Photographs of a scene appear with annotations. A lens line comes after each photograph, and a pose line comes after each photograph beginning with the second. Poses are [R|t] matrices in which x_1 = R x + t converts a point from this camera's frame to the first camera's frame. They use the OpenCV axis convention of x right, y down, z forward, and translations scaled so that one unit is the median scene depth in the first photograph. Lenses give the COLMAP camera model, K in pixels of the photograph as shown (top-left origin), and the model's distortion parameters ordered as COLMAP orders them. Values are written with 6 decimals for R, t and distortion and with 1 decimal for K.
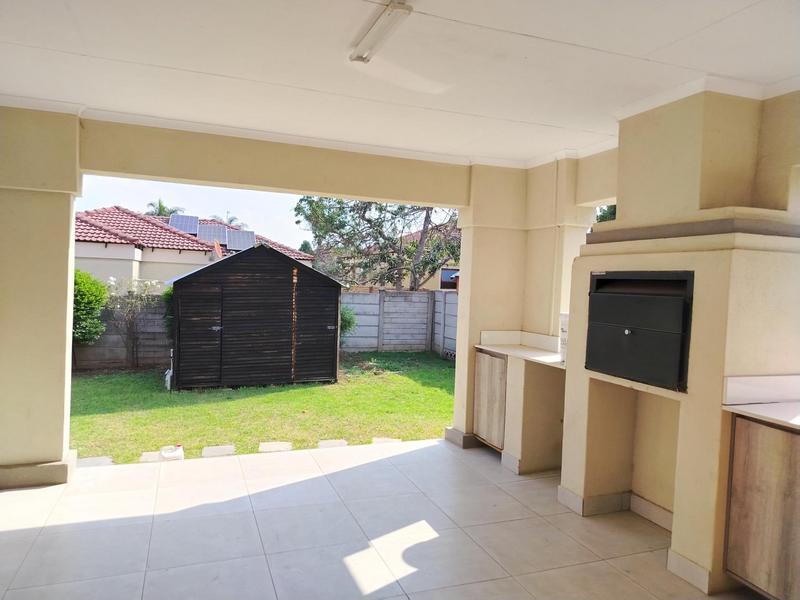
lens RADIAL K [[563.2, 0, 400.0], [0, 563.2, 300.0], [0, 0, 1]] dist [-0.003988, -0.001910]
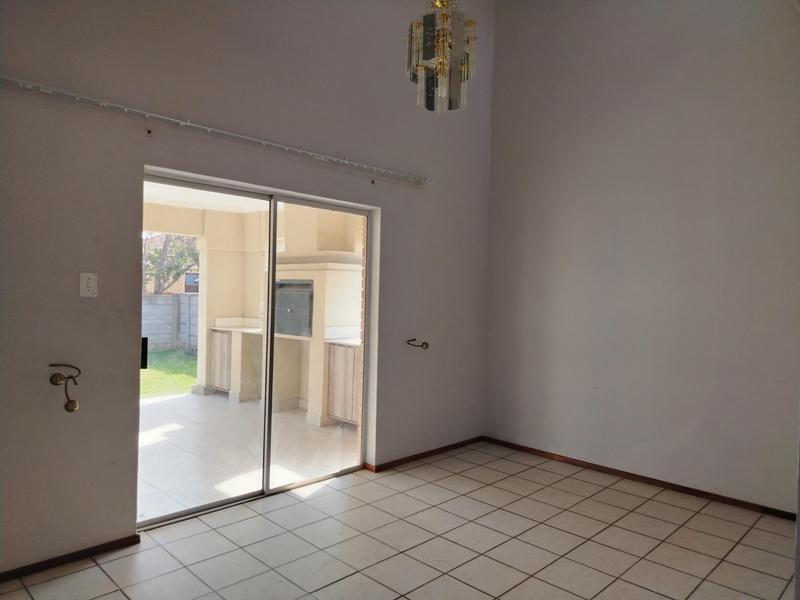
lens RADIAL K [[555.1, 0, 400.0], [0, 555.1, 300.0], [0, 0, 1]] dist [0.071379, -0.000595]
pose [[0.905449, -0.024908, 0.423723, -0.042905], [0.026860, 0.999638, 0.001366, 0.017917], [-0.423603, 0.010144, 0.905791, -0.587494]]
